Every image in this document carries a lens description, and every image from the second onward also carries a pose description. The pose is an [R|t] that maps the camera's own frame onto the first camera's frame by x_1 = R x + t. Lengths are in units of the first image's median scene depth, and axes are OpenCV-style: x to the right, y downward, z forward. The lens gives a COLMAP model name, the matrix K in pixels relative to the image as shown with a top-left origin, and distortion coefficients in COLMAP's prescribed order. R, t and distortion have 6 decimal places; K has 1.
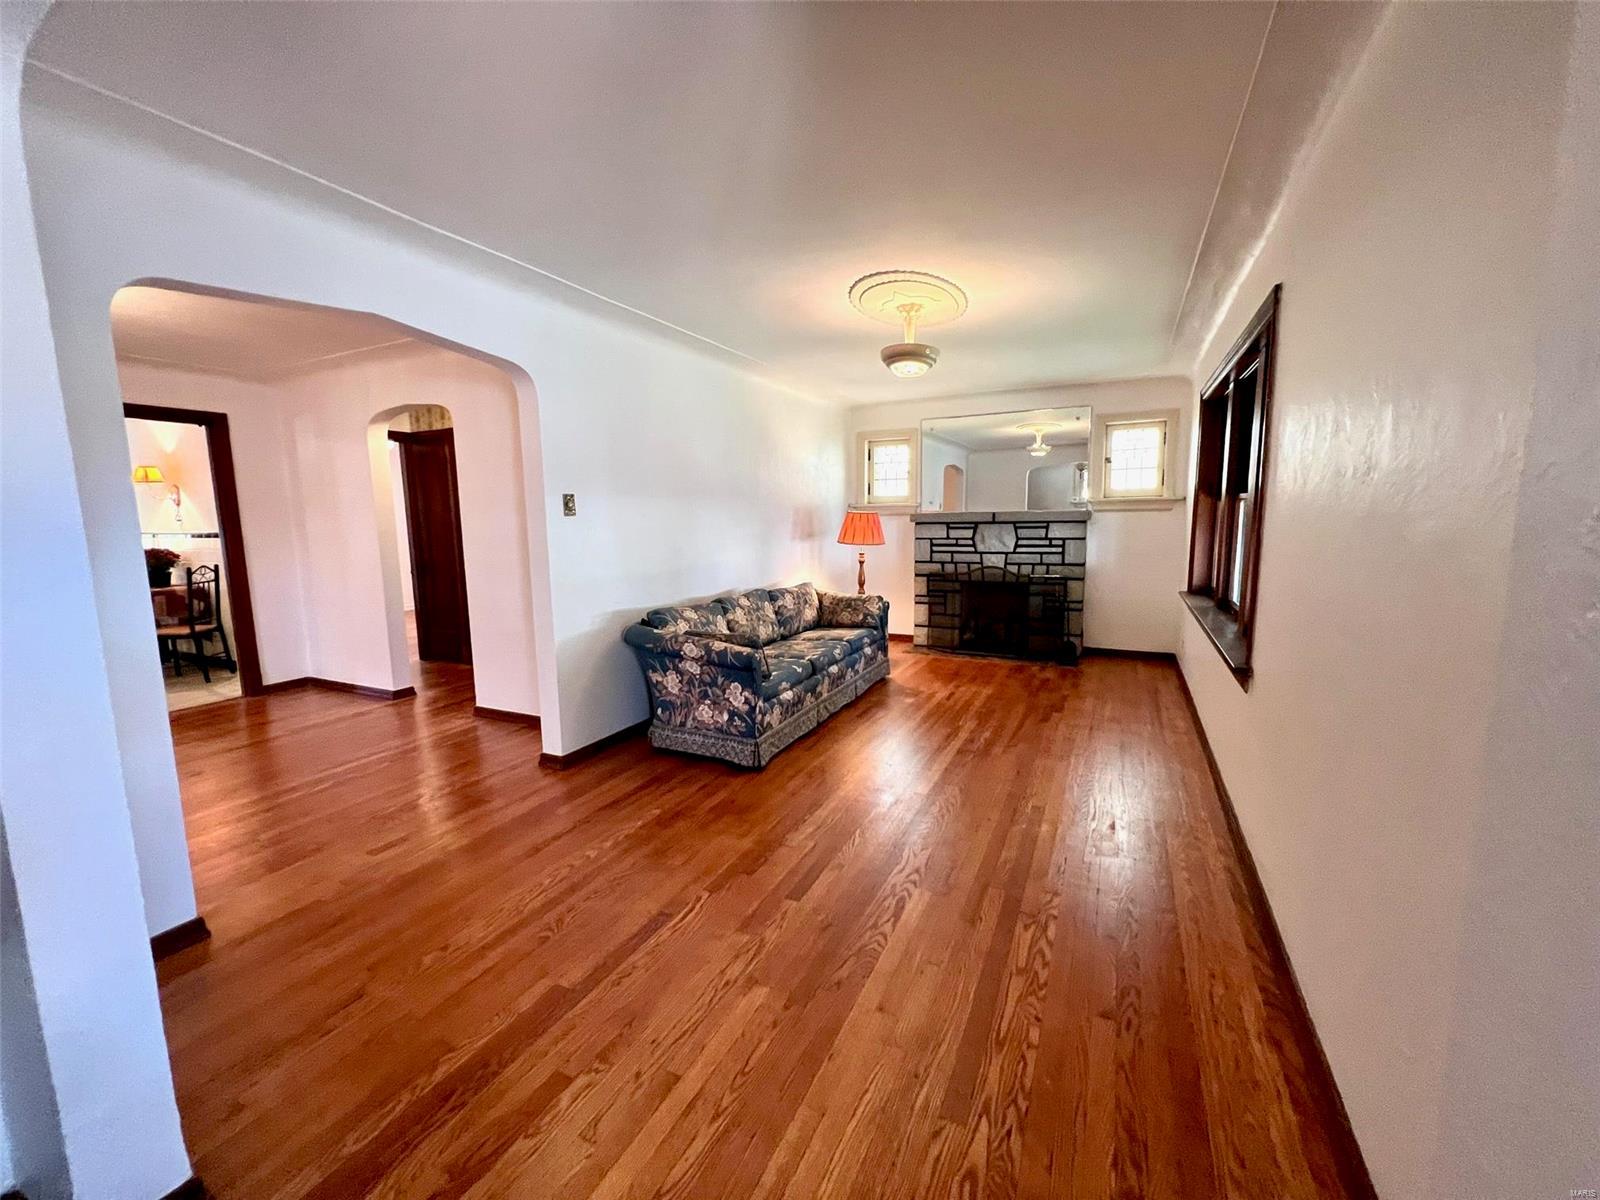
lens RADIAL K [[639.3, 0, 798.8], [0, 639.3, 600.0], [0, 0, 1]] dist [-0.001668, 0.000873]
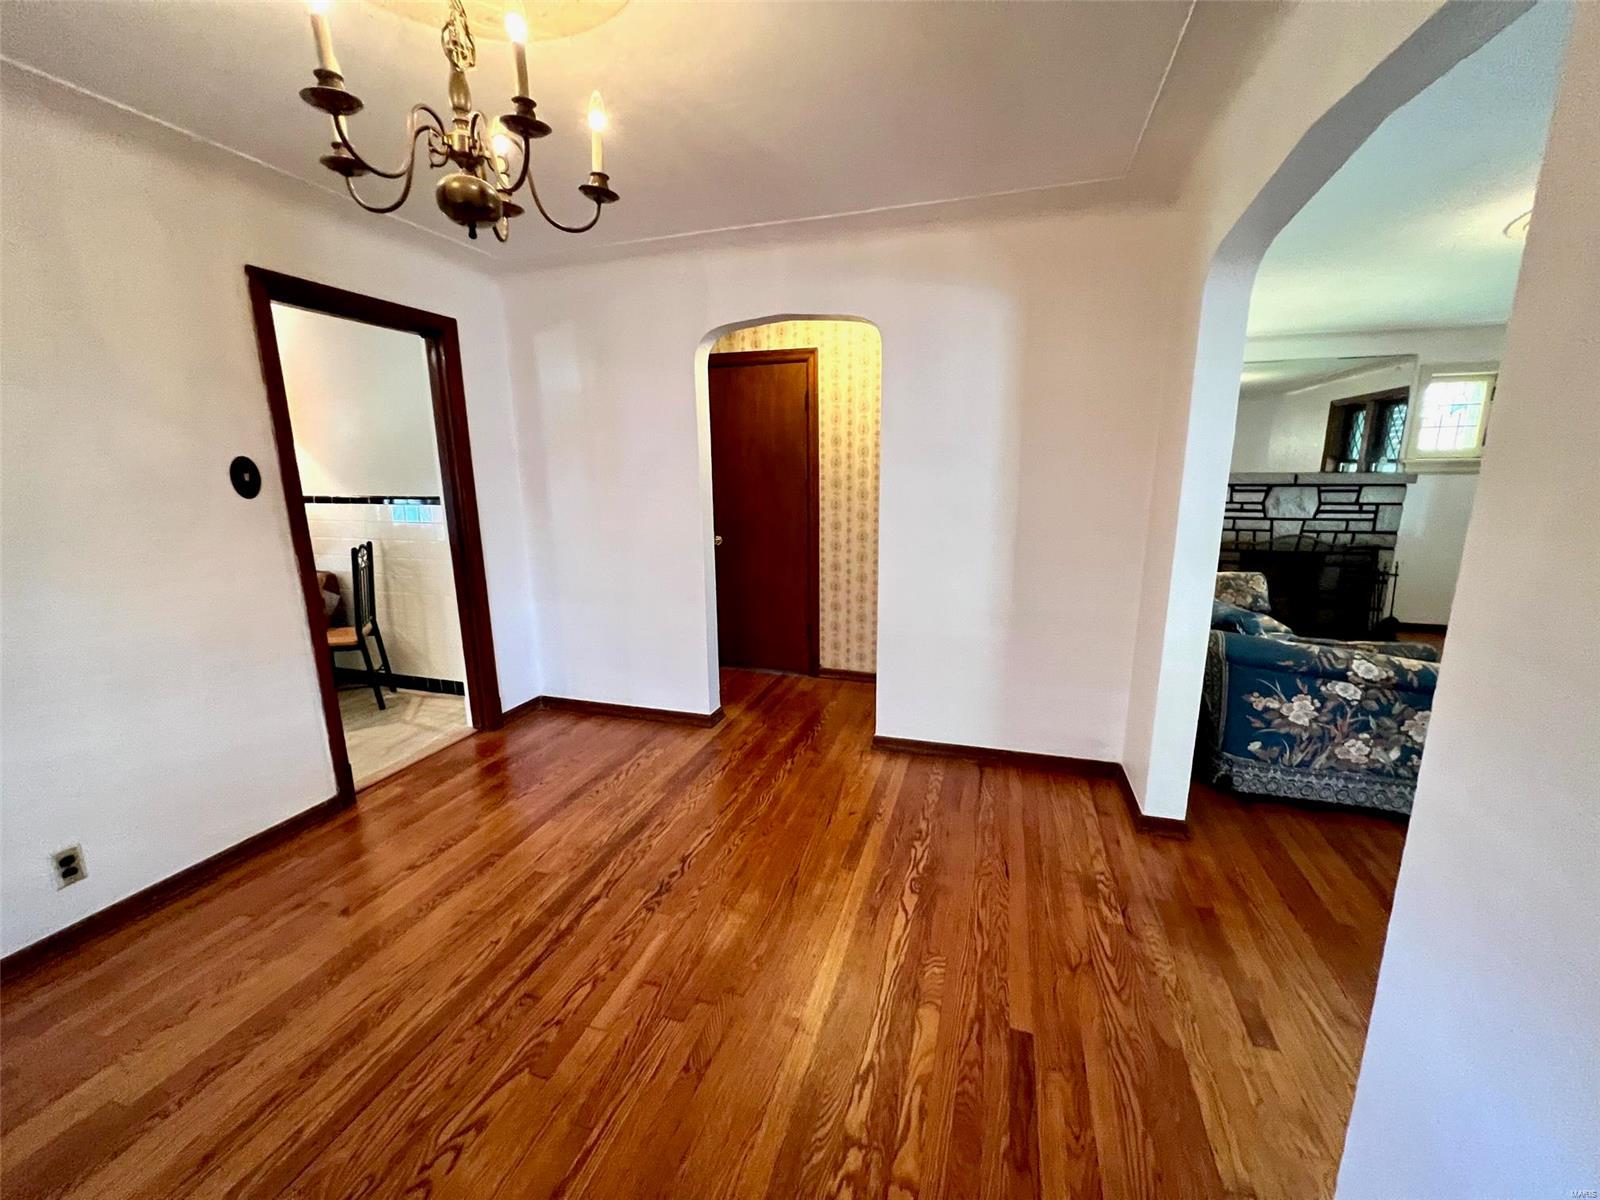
lens RADIAL K [[639.3, 0, 803.6], [0, 639.3, 597.0], [0, 0, 1]] dist [-0.001668, 0.000873]
pose [[0.988366, -0.021856, 0.150517, -0.608482], [0.011366, 0.997468, 0.070203, -0.042307], [-0.151670, -0.067675, 0.986112, 0.251727]]
